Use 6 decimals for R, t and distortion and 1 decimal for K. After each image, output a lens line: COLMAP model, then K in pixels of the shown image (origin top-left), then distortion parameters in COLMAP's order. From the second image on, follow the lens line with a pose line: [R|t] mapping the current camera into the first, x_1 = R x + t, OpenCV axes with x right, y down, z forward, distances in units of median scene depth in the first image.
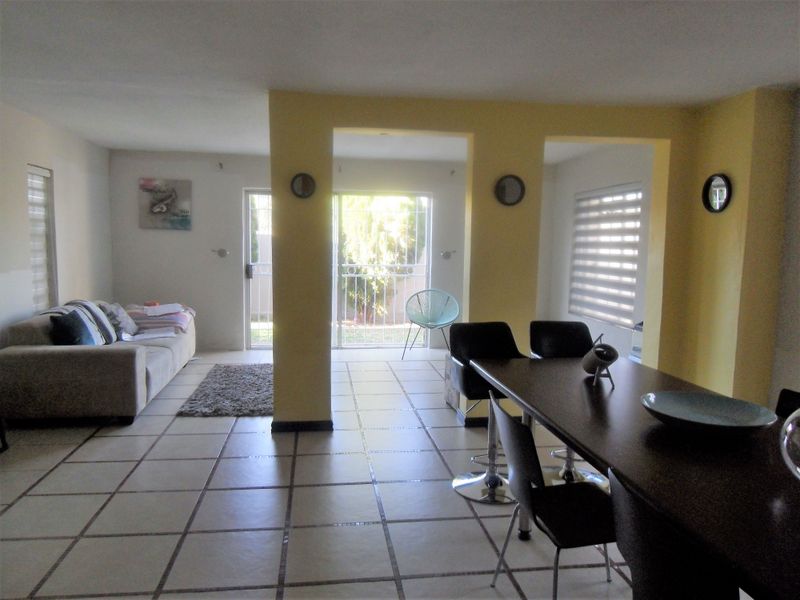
lens RADIAL K [[571.5, 0, 399.9], [0, 571.5, 304.3], [0, 0, 1]] dist [-0.002245, -0.021480]
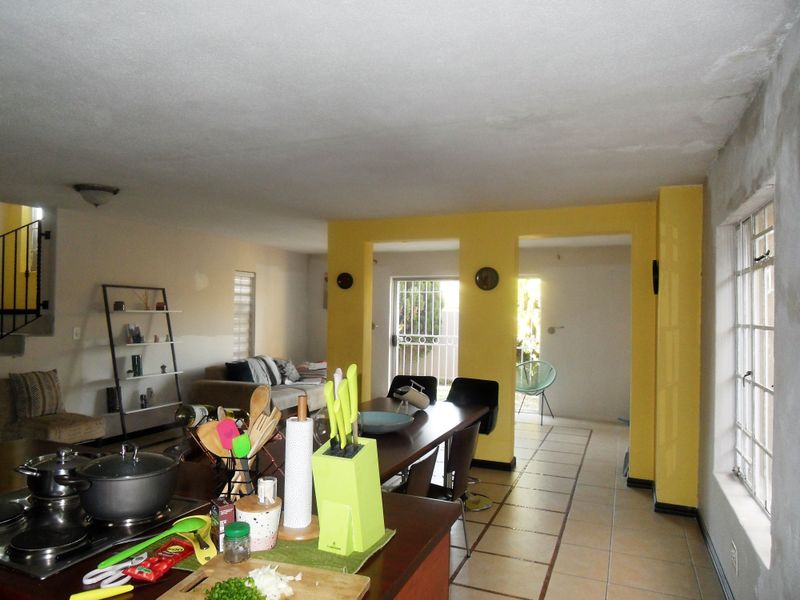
lens RADIAL K [[571.5, 0, 400.6], [0, 571.5, 302.0], [0, 0, 1]] dist [-0.002245, -0.021480]
pose [[0.861816, -0.014965, -0.507001, 0.530595], [-0.053475, 0.991313, -0.120159, 0.013837], [0.504395, 0.130667, 0.853529, -0.140384]]
